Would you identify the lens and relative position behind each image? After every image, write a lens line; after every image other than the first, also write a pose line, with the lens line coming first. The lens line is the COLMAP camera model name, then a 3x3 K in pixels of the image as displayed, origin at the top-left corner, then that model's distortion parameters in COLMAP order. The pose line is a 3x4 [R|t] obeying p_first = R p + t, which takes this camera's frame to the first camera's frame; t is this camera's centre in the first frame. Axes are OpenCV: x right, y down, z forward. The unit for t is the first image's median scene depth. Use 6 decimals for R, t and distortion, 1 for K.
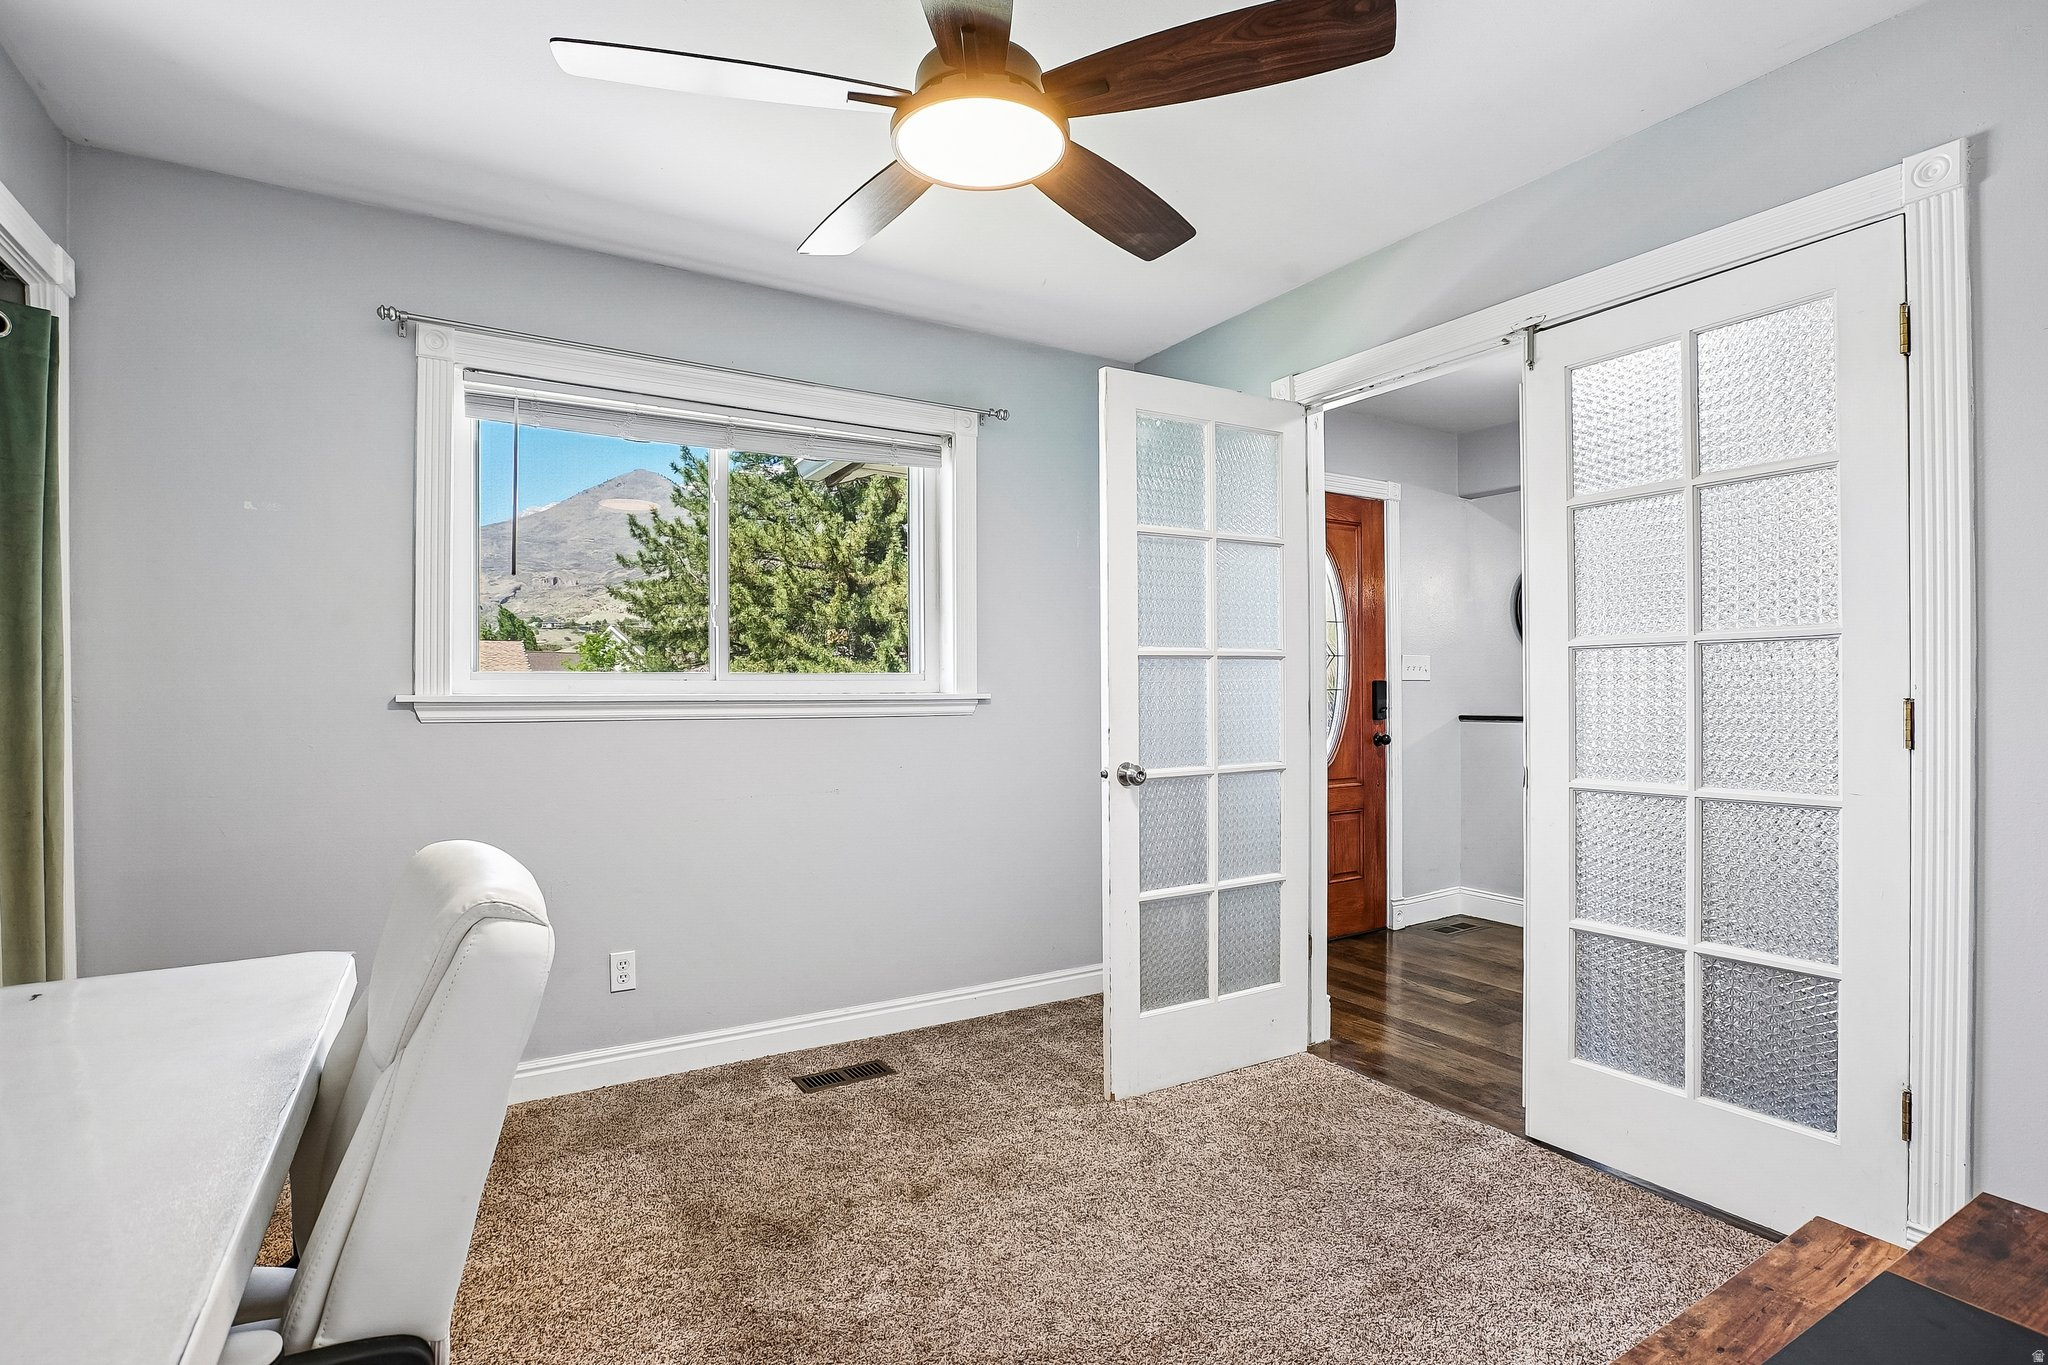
lens RADIAL K [[973.2, 0, 1043.2], [0, 973.2, 677.6], [0, 0, 1]] dist [-0.033414, 0.003251]
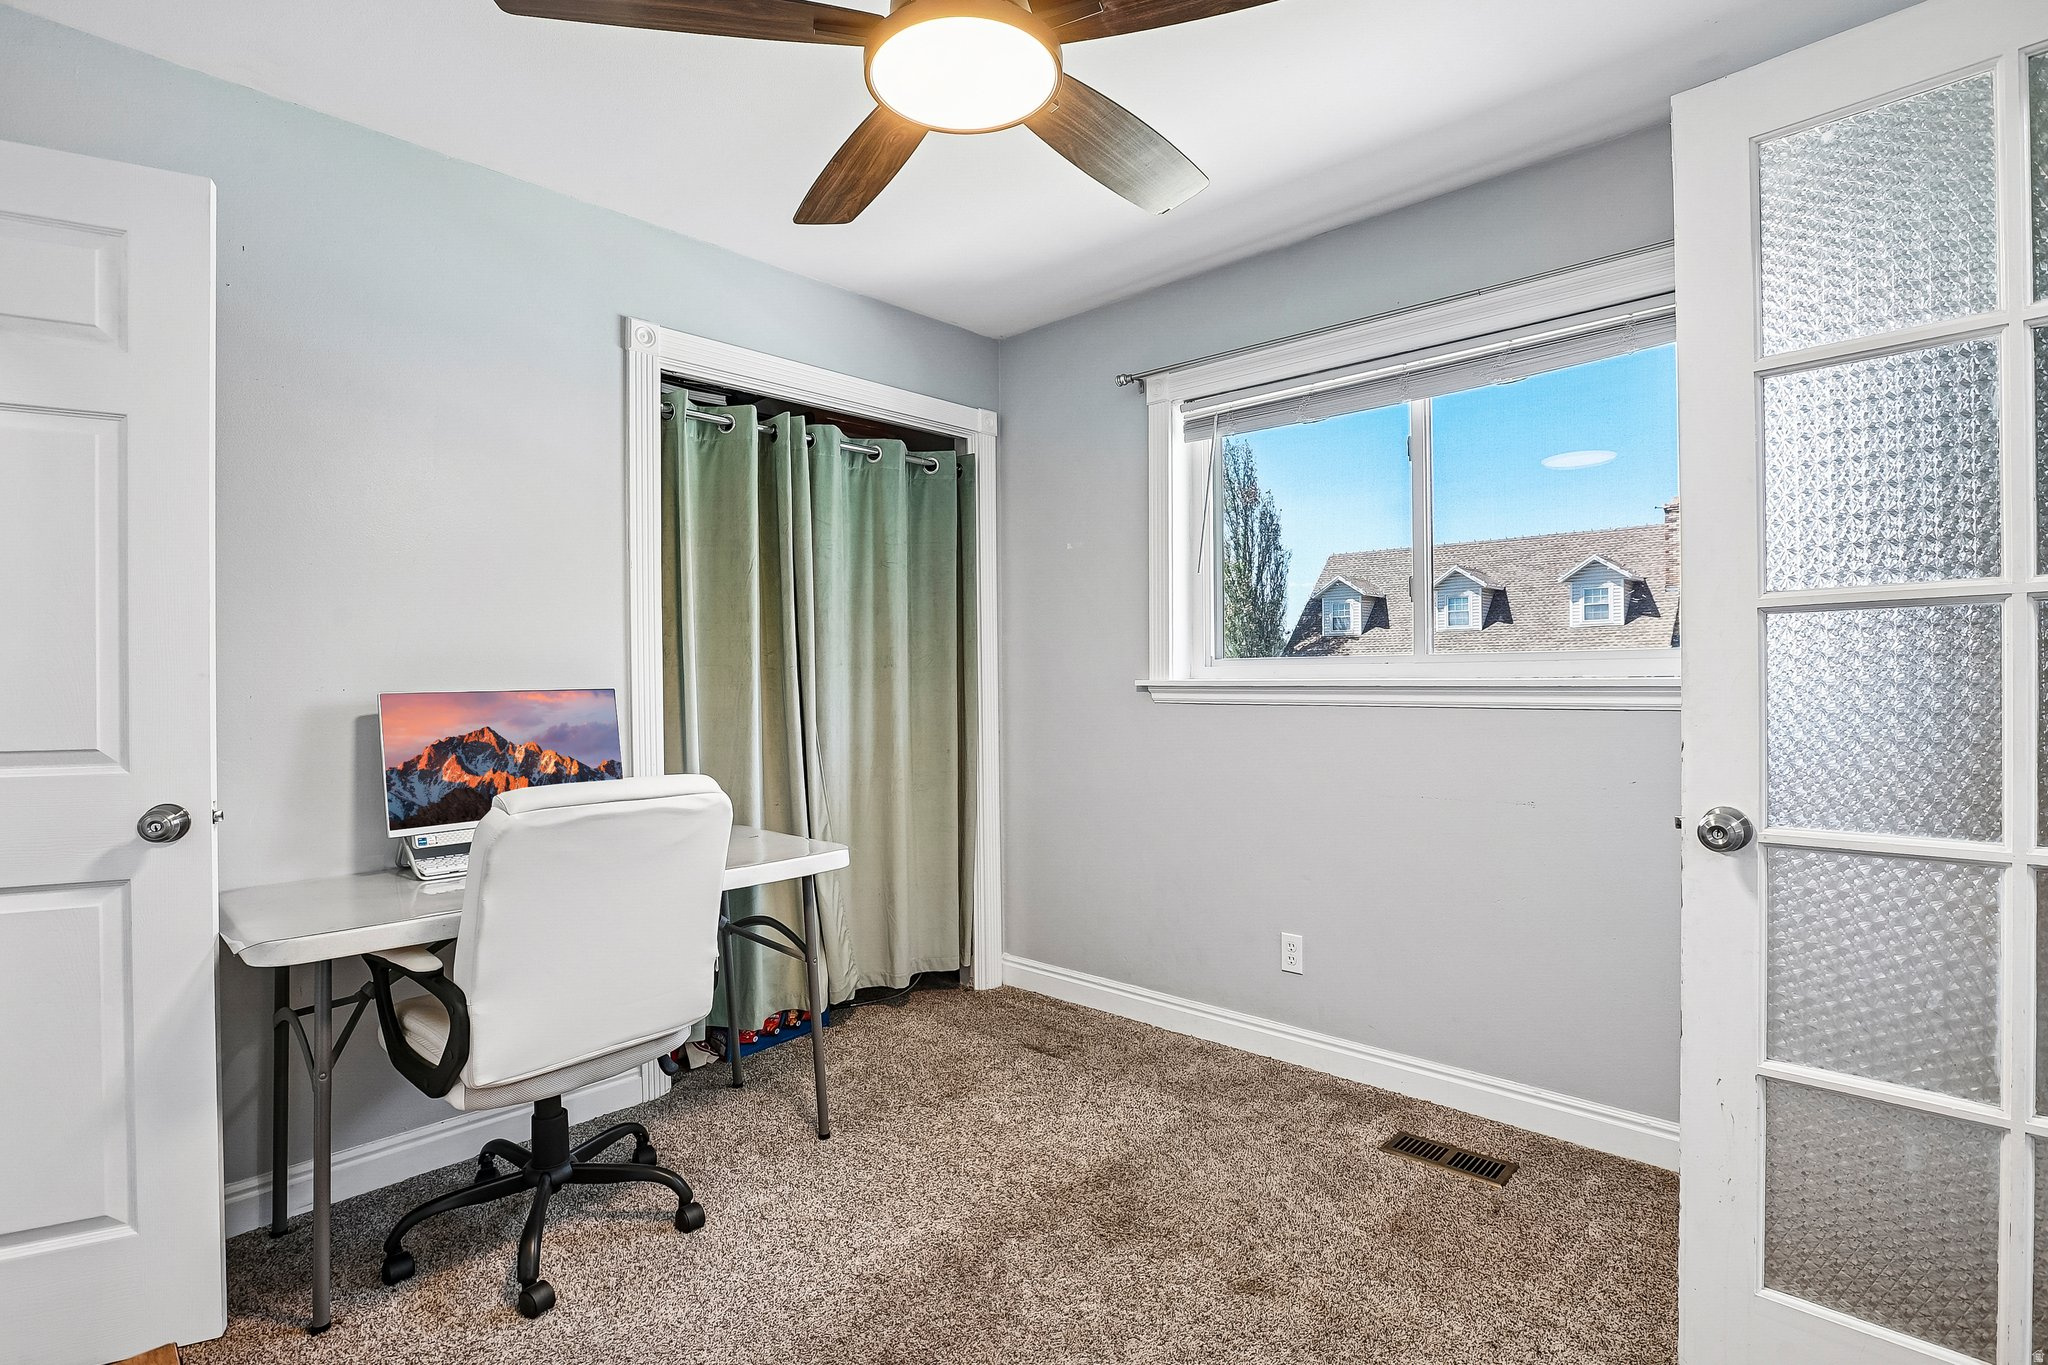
lens RADIAL K [[973.2, 0, 1029.3], [0, 973.2, 684.9], [0, 0, 1]] dist [-0.033414, 0.003251]
pose [[0.271727, 0.006844, -0.962350, 0.479012], [0.019343, 0.999734, 0.012572, 0.005281], [0.962180, -0.022030, 0.271522, 0.478539]]
